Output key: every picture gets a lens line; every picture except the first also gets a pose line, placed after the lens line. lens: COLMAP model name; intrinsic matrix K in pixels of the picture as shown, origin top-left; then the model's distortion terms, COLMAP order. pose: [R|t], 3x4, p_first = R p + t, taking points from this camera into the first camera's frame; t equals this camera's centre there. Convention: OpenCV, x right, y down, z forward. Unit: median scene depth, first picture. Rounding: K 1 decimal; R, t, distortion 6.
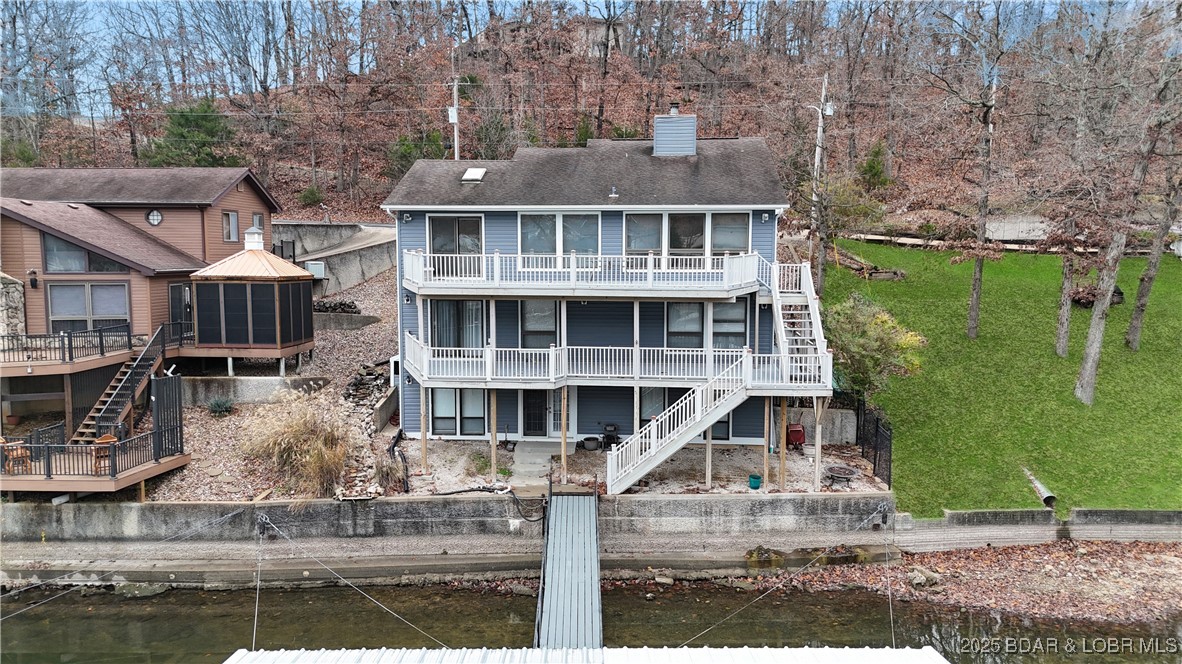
lens RADIAL K [[865.8, 0, 594.1], [0, 865.8, 329.2], [0, 0, 1]] dist [0.075775, -0.069481]
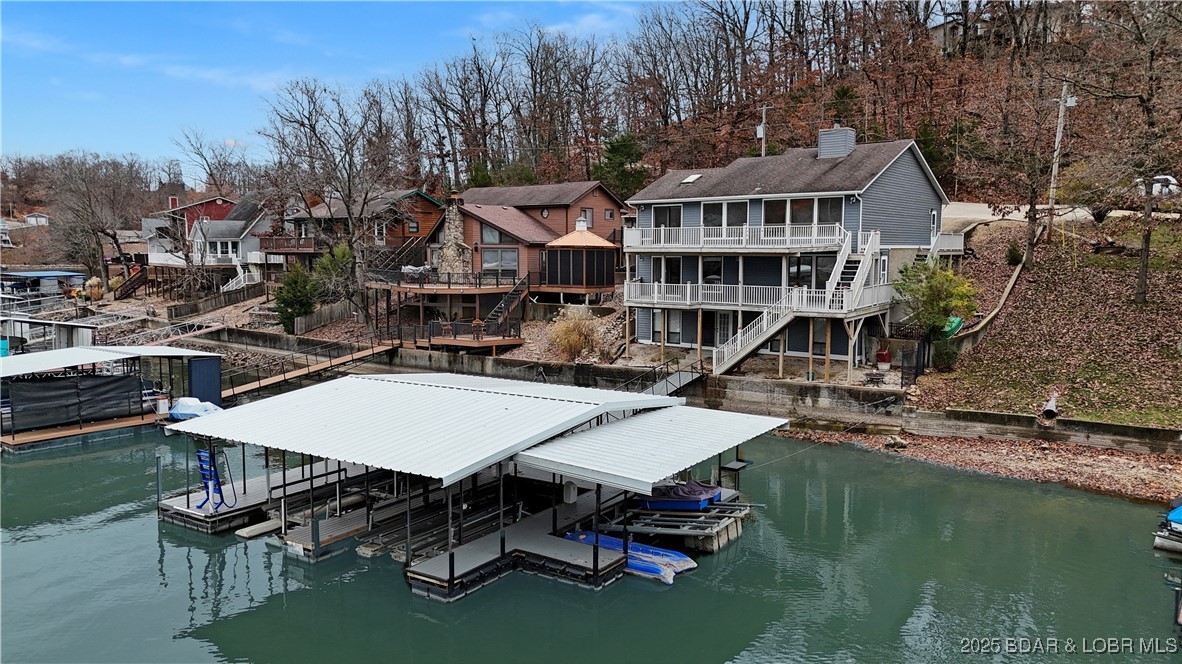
lens RADIAL K [[865.8, 0, 594.1], [0, 865.8, 329.2], [0, 0, 1]] dist [0.075775, -0.069481]
pose [[0.830271, 0.049702, -0.555140, 0.677938], [-0.049731, 0.998650, 0.015031, 0.086815], [0.555137, 0.015128, 0.831621, -0.442408]]
